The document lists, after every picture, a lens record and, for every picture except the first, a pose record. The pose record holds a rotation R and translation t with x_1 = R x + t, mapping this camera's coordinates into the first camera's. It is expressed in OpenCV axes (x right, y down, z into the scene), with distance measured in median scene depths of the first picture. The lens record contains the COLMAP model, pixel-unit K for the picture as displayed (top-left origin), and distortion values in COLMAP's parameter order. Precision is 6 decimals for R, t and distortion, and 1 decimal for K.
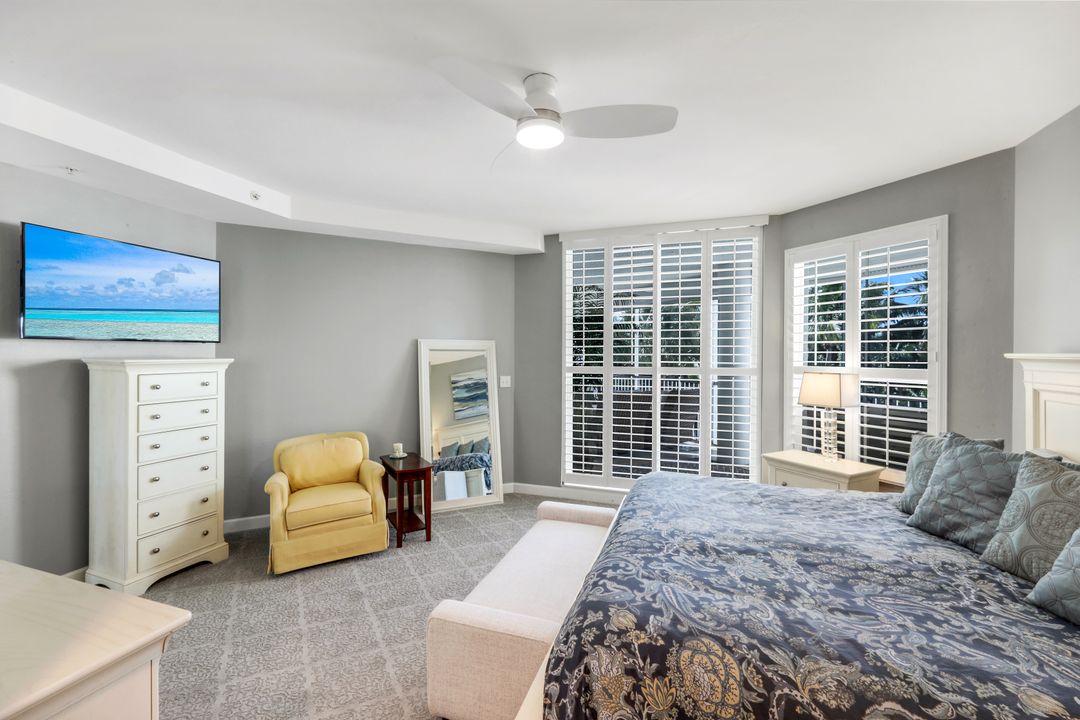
lens RADIAL K [[448.7, 0, 534.9], [0, 448.7, 353.3], [0, 0, 1]] dist [0.000742, -0.000024]
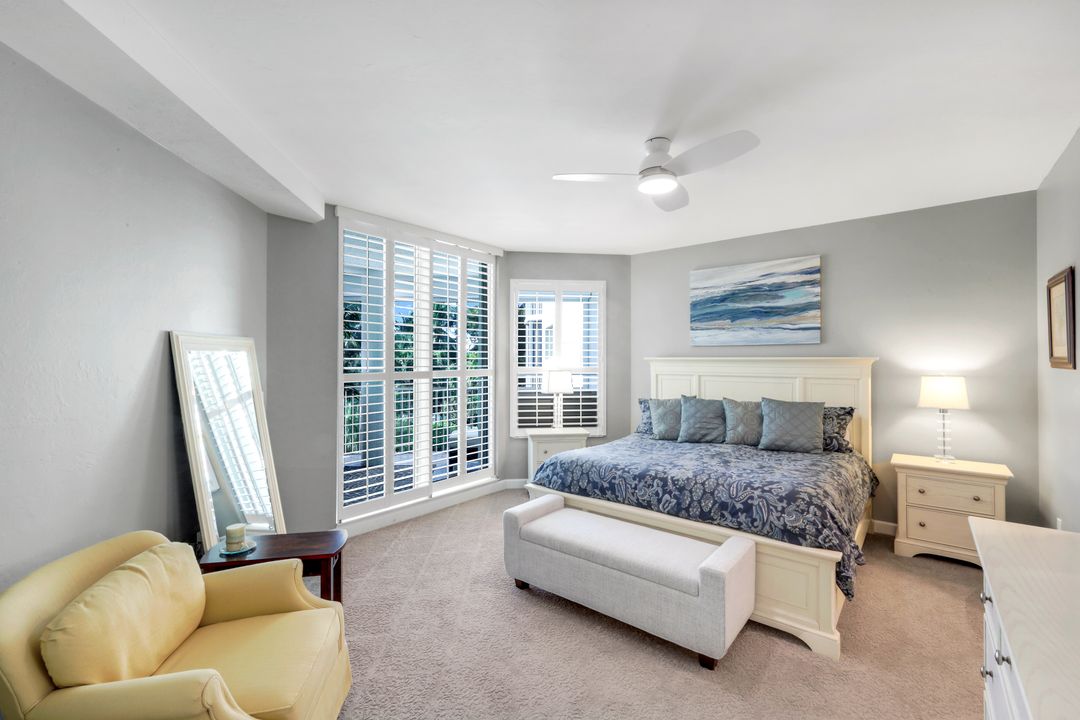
lens RADIAL K [[470.5, 0, 541.9], [0, 470.5, 348.8], [0, 0, 1]] dist [-0.000481, -0.000428]
pose [[0.332639, 0.019152, 0.942860, -0.741224], [-0.001036, 0.999801, -0.019943, 0.002725], [-0.943054, 0.005657, 0.332592, 0.476093]]
